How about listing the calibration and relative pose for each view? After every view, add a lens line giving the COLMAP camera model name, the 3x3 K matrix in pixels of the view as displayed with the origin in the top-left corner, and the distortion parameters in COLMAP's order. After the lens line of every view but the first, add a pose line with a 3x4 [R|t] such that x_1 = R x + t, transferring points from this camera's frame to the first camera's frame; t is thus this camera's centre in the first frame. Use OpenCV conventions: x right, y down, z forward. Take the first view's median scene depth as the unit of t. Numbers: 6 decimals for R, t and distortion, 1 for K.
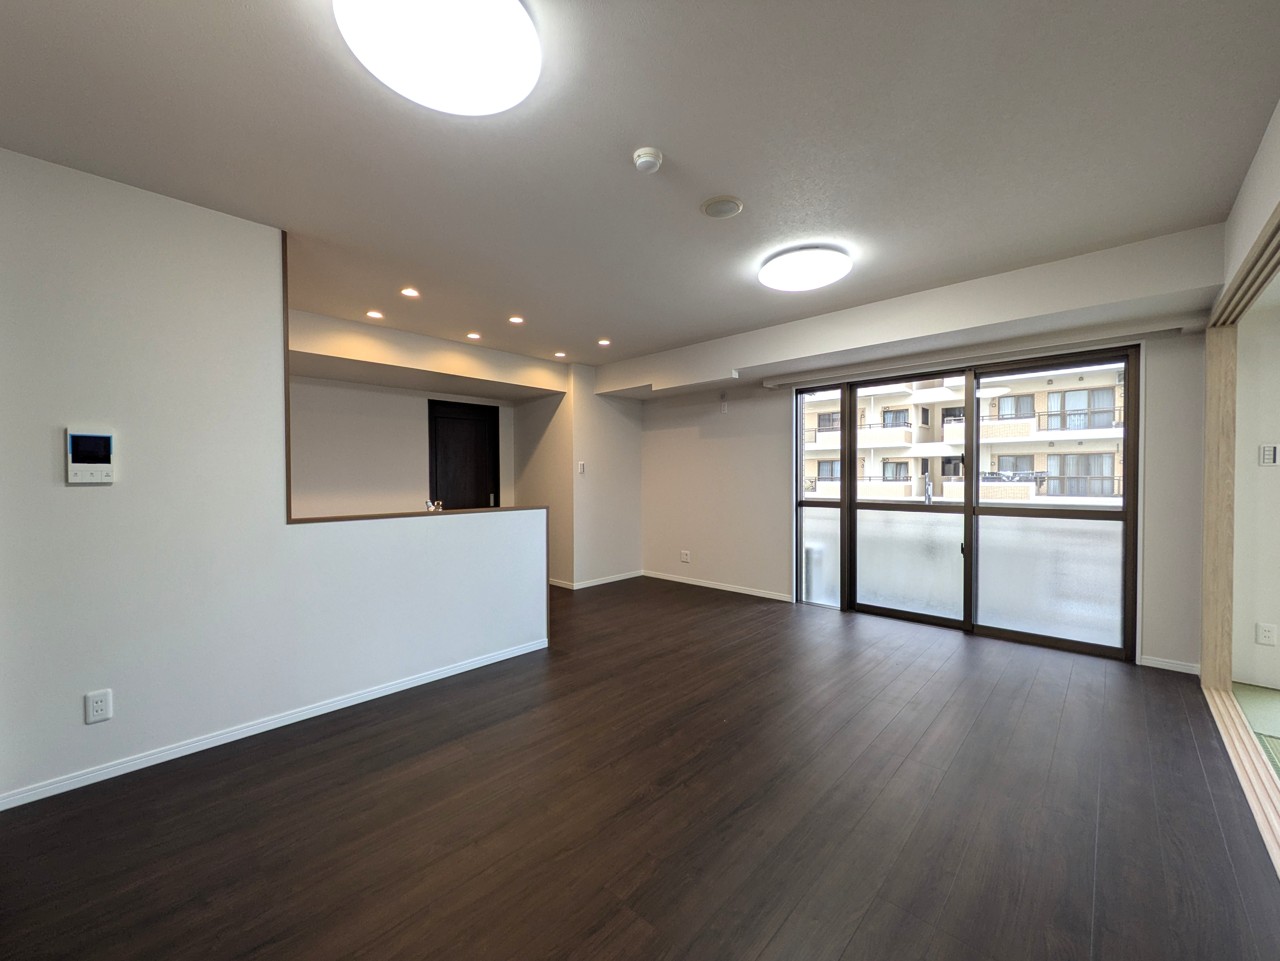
lens RADIAL K [[507.6, 0, 644.6], [0, 507.6, 485.7], [0, 0, 1]] dist [0.000359, -0.000434]
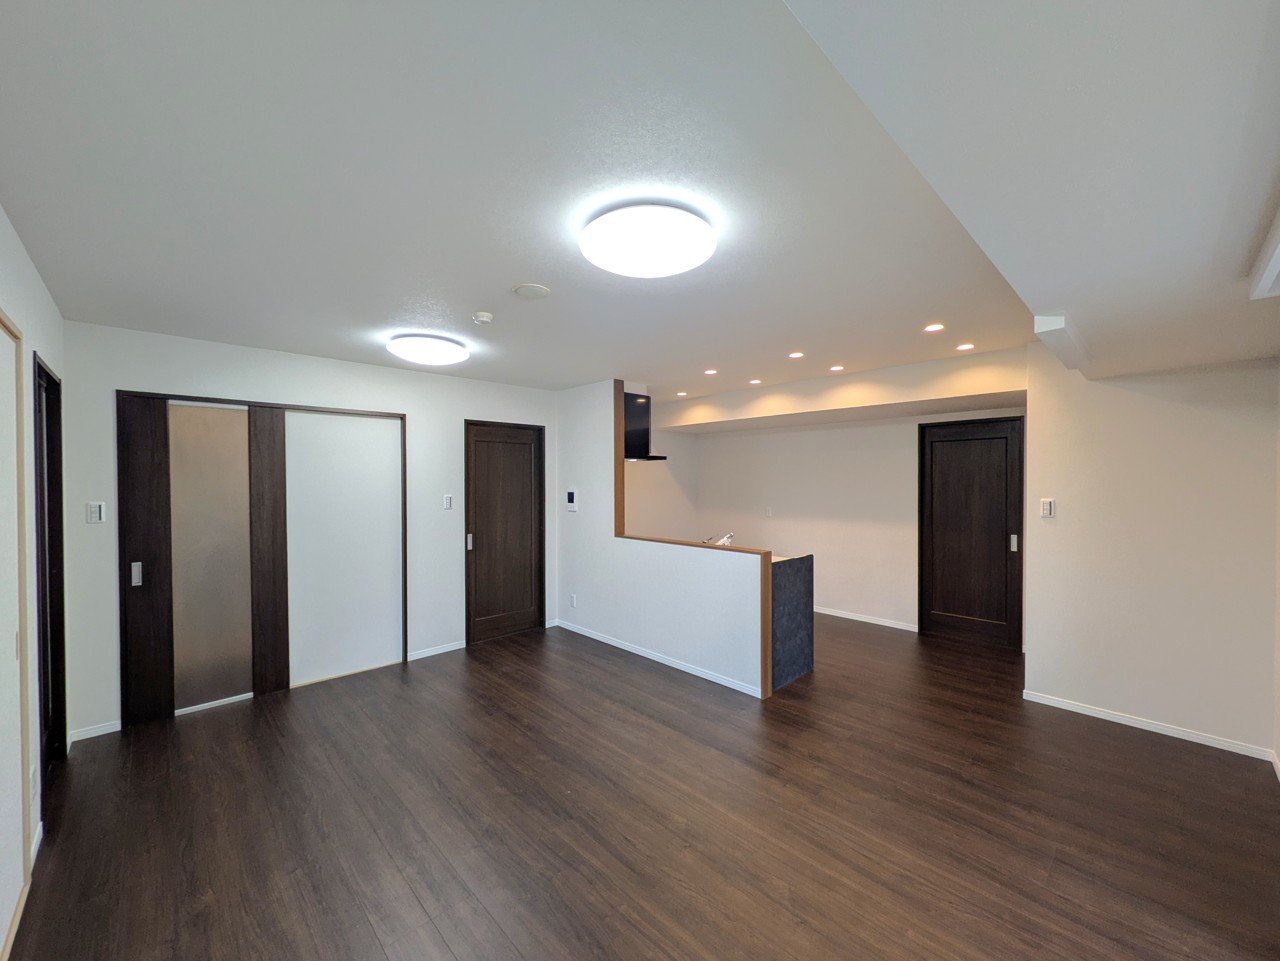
lens RADIAL K [[507.6, 0, 644.6], [0, 507.6, 485.7], [0, 0, 1]] dist [0.000359, -0.000434]
pose [[-0.049668, 0.016996, -0.998621, 1.327060], [-0.016717, 0.999701, 0.017845, -0.171495], [0.998626, 0.017580, -0.049369, 1.408056]]
